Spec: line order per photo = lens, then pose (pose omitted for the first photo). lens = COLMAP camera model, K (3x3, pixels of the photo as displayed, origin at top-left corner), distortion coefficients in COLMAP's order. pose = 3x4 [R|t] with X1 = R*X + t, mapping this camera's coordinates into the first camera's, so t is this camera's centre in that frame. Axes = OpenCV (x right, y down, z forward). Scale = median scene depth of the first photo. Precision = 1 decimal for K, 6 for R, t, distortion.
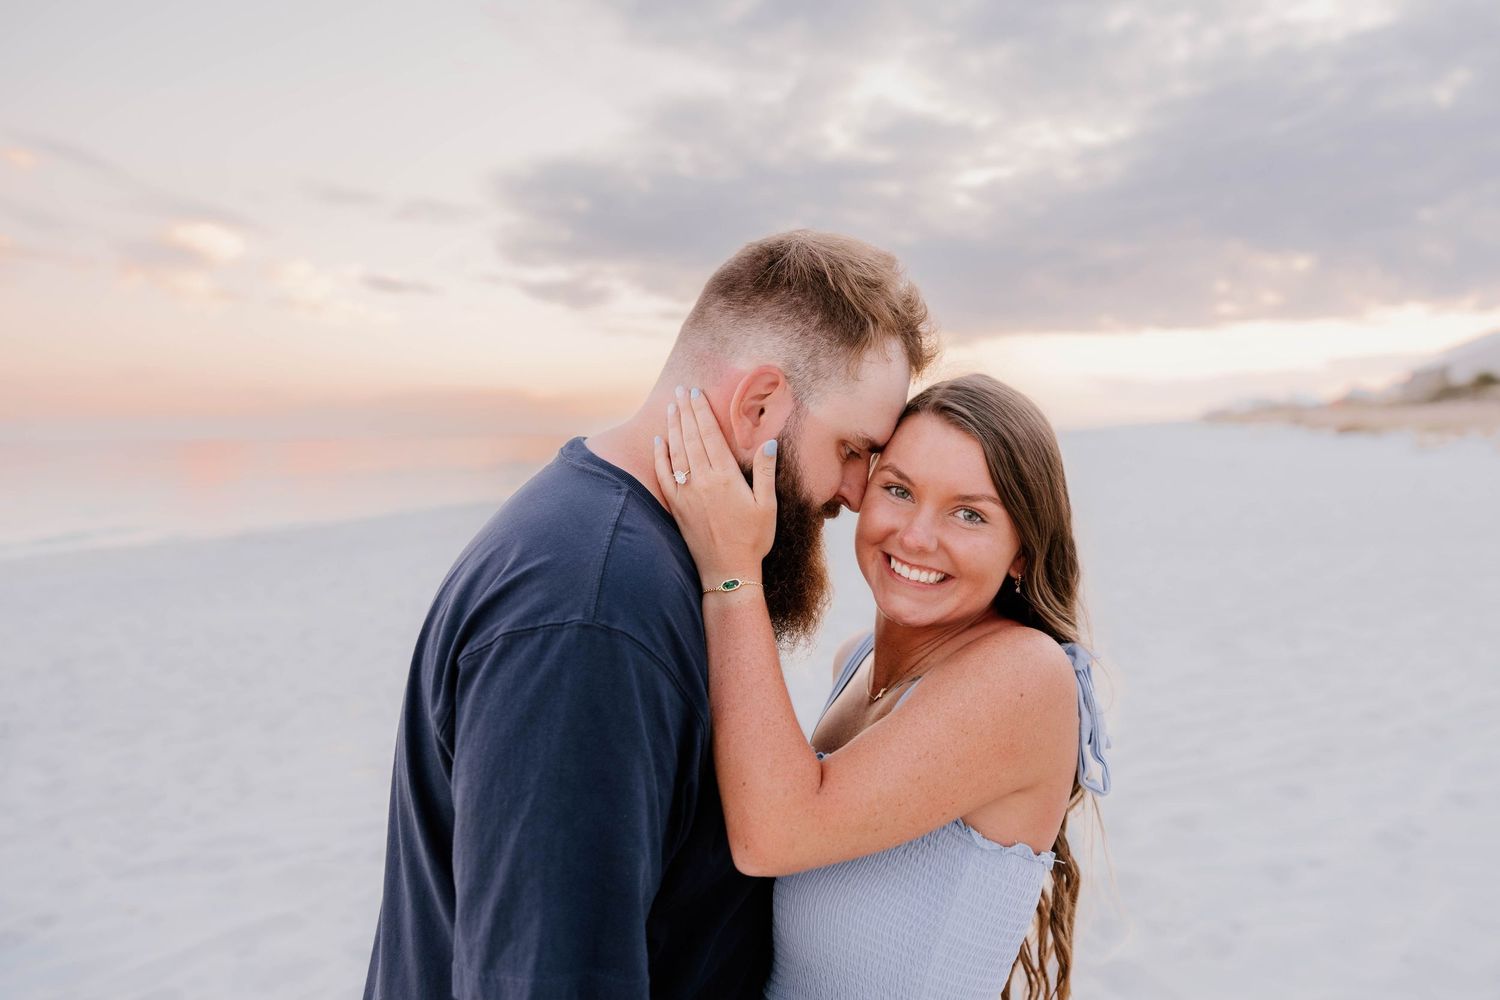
lens RADIAL K [[1235.3, 0, 751.1], [0, 1235.3, 499.4], [0, 0, 1]] dist [-0.001728, 0.000158]
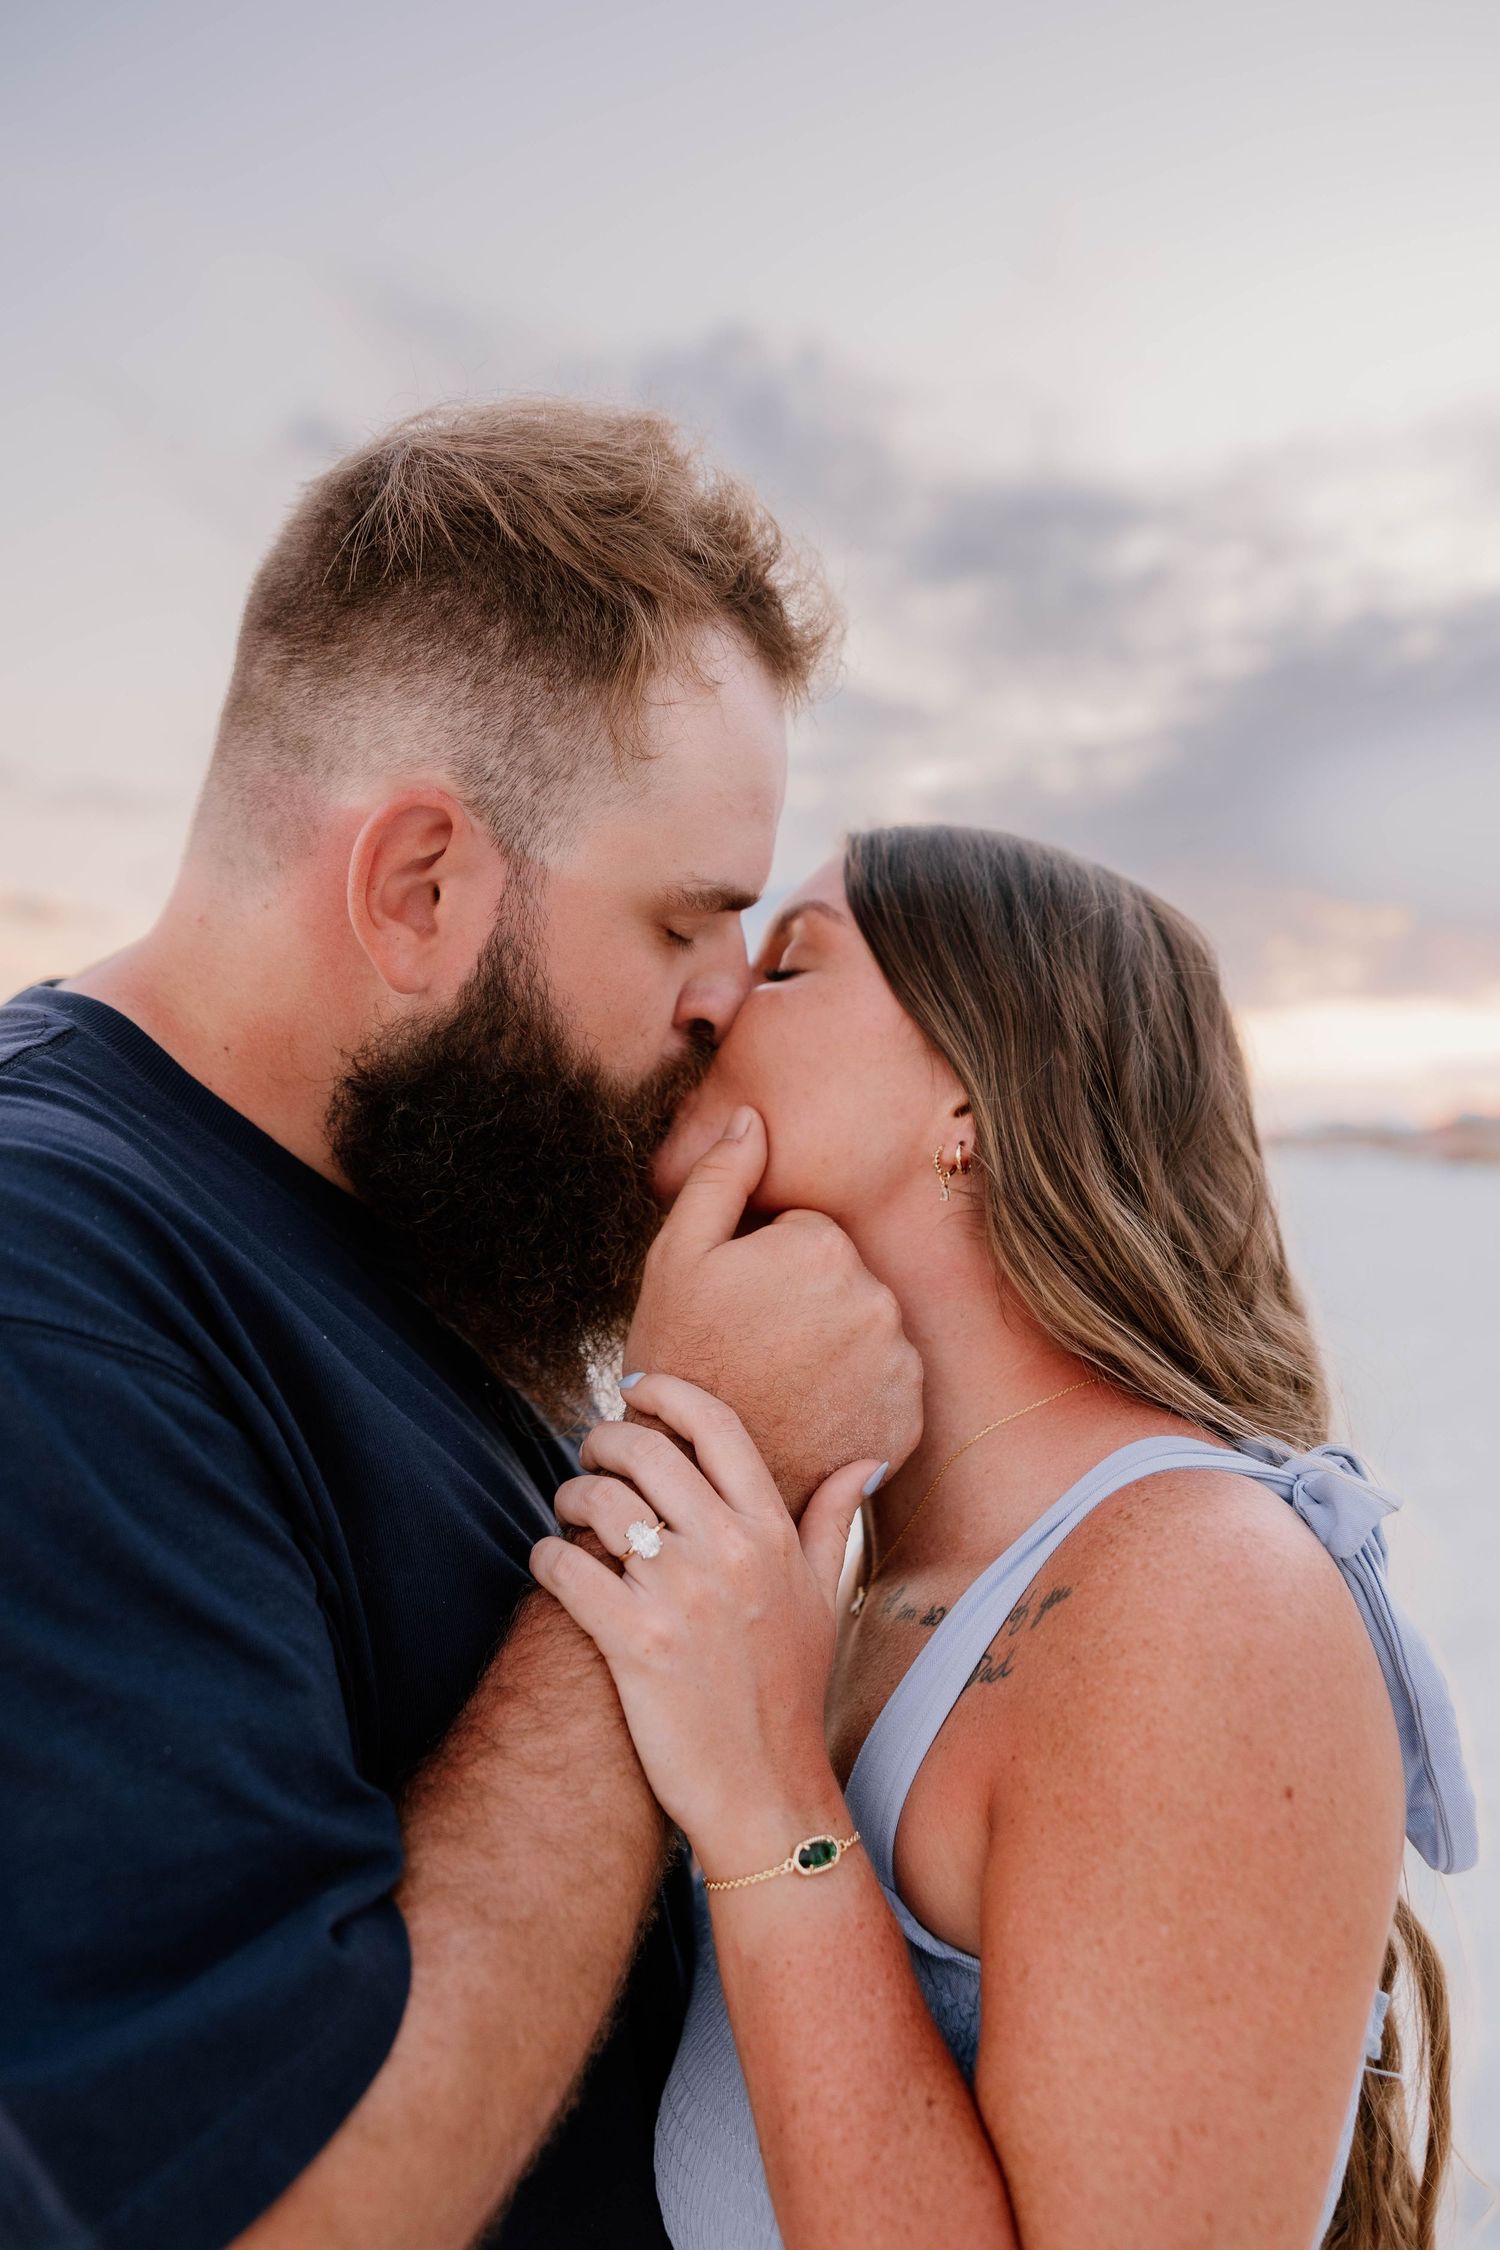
lens RADIAL K [[1879.6, 0, 747.3], [0, 1879.6, 1124.9], [0, 0, 1]] dist [0.005256, -0.001864]
pose [[0.964235, -0.264822, -0.010999, 0.093285], [0.263413, 0.952849, 0.150640, -0.066929], [-0.029412, -0.148149, 0.988528, 0.383537]]
